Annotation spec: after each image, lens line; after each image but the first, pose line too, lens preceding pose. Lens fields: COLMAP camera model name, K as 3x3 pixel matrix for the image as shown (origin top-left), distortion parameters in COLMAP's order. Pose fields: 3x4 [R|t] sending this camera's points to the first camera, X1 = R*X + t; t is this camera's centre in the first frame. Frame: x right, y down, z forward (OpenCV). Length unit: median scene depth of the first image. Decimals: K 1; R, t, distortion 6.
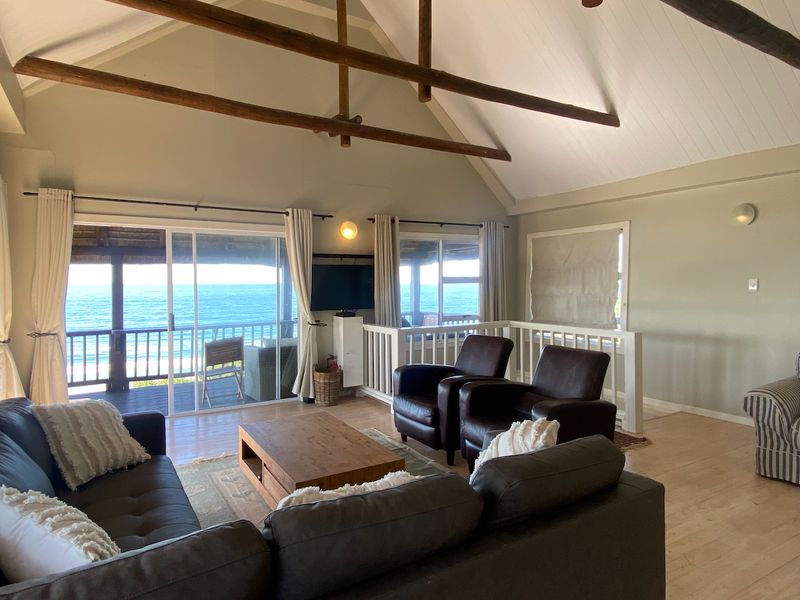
lens RADIAL K [[489.7, 0, 400.0], [0, 489.7, 300.0], [0, 0, 1]] dist [0.056424, -0.062041]
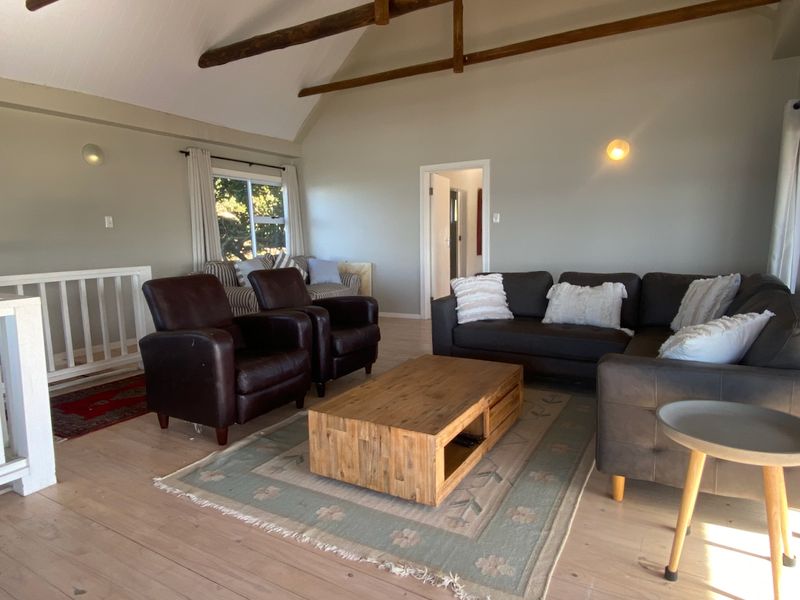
lens RADIAL K [[494.5, 0, 413.7], [0, 494.5, 300.9], [0, 0, 1]] dist [0.002462, 0.001161]
pose [[-0.506172, -0.095997, 0.857073, -0.484167], [0.052796, 0.988473, 0.141895, 0.017905], [-0.860815, 0.117073, -0.495269, 0.806377]]
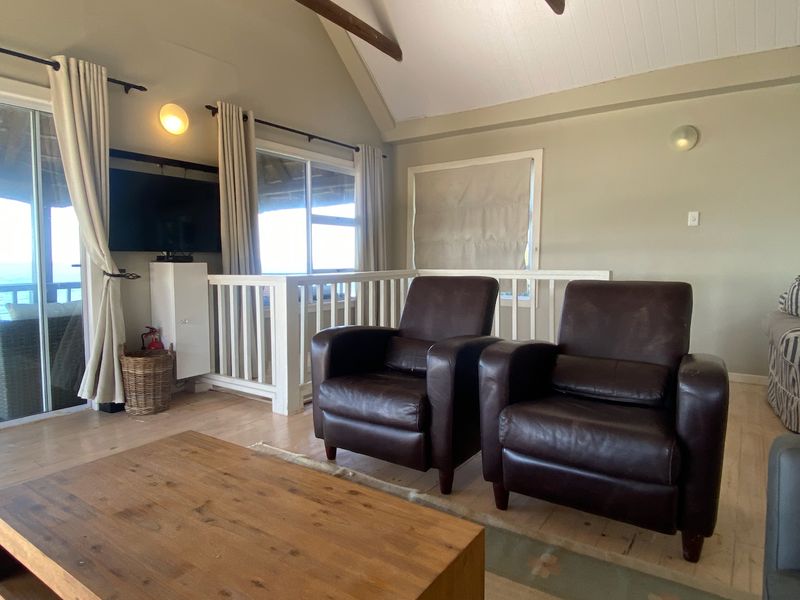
lens RADIAL K [[489.7, 0, 400.0], [0, 489.7, 300.0], [0, 0, 1]] dist [0.056424, -0.062041]
pose [[0.910087, -0.030658, 0.413282, -0.112889], [0.012727, 0.998857, 0.046070, 0.055429], [-0.414222, -0.036667, 0.909437, 0.331562]]
